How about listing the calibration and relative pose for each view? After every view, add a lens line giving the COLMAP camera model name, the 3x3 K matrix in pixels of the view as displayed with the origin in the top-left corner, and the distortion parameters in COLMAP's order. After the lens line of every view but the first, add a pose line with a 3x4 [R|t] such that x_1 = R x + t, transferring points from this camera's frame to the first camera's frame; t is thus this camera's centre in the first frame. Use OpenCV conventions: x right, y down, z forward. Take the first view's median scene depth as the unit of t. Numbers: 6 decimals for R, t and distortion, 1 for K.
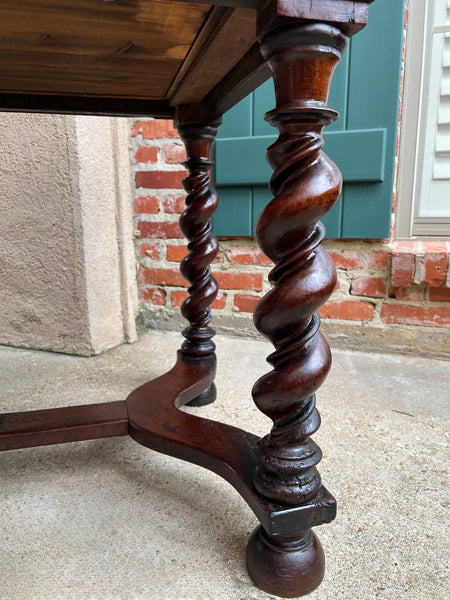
lens RADIAL K [[455.2, 0, 228.5], [0, 455.2, 307.2], [0, 0, 1]] dist [0.043234, -0.066315]
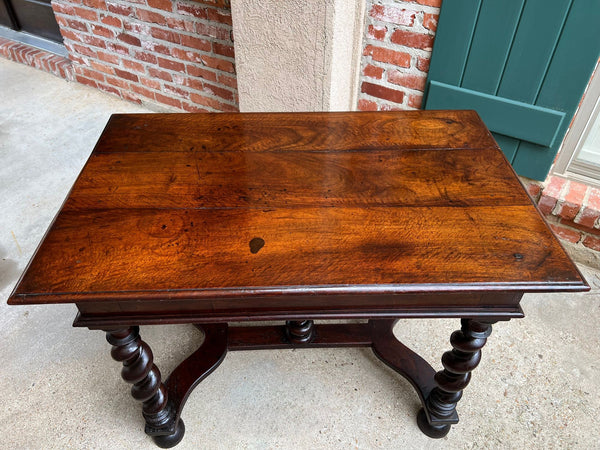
lens RADIAL K [[452.2, 0, 300.8], [0, 452.2, 225.9], [0, 0, 1]] dist [0.045093, -0.059519]
pose [[0.978241, 0.145195, -0.148197, -0.140505], [-0.051189, 0.861134, 0.505794, -0.661556], [0.201056, -0.487202, 0.849829, -0.374808]]
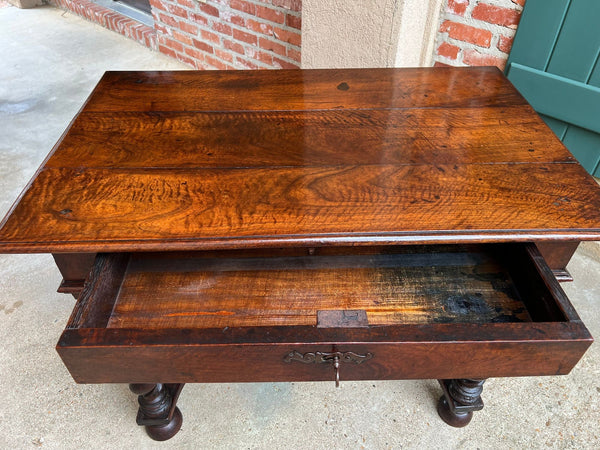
lens RADIAL K [[452.2, 0, 299.9], [0, 452.2, 224.9], [0, 0, 1]] dist [0.045093, -0.059519]
pose [[0.914670, 0.274760, -0.296457, -0.064546], [-0.092997, 0.856811, 0.507175, -0.563483], [0.393359, -0.436328, 0.809251, -0.323277]]
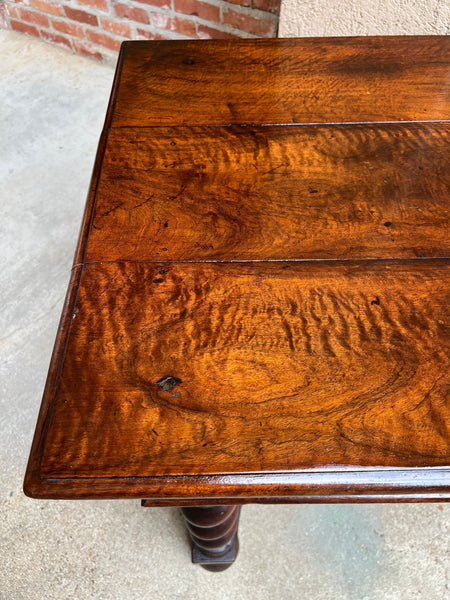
lens RADIAL K [[455.2, 0, 218.2], [0, 455.2, 300.3], [0, 0, 1]] dist [0.043234, -0.066315]
pose [[0.971329, 0.187751, -0.145841, -0.500300], [-0.040700, 0.735714, 0.676068, -0.507509], [0.234230, -0.650749, 0.722262, -0.010240]]
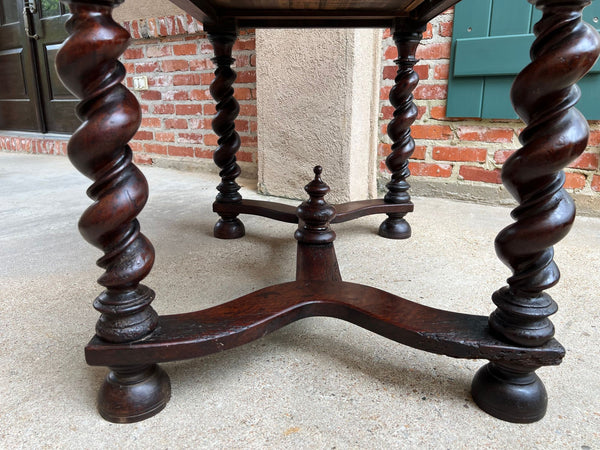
lens RADIAL K [[452.2, 0, 299.2], [0, 452.2, 224.9], [0, 0, 1]] dist [0.045093, -0.059519]
pose [[0.976546, 0.061190, -0.206433, -0.164832], [-0.050398, 0.997093, 0.057142, 0.093152], [0.209330, -0.045398, 0.976791, -0.341862]]
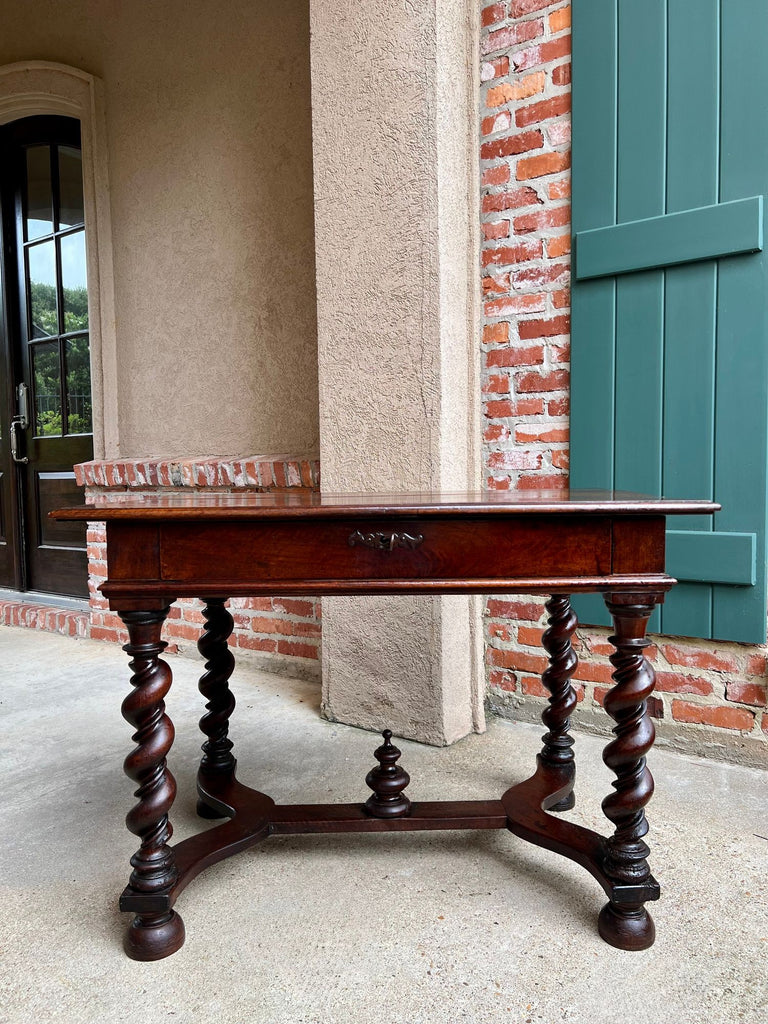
lens RADIAL K [[771.7, 0, 391.5], [0, 771.7, 519.4], [0, 0, 1]] dist [0.045093, -0.059519]
pose [[0.968745, 0.007059, -0.247959, 0.002807], [-0.042035, 0.989810, -0.136047, -0.146276], [0.244472, 0.142218, 0.959170, -0.703637]]
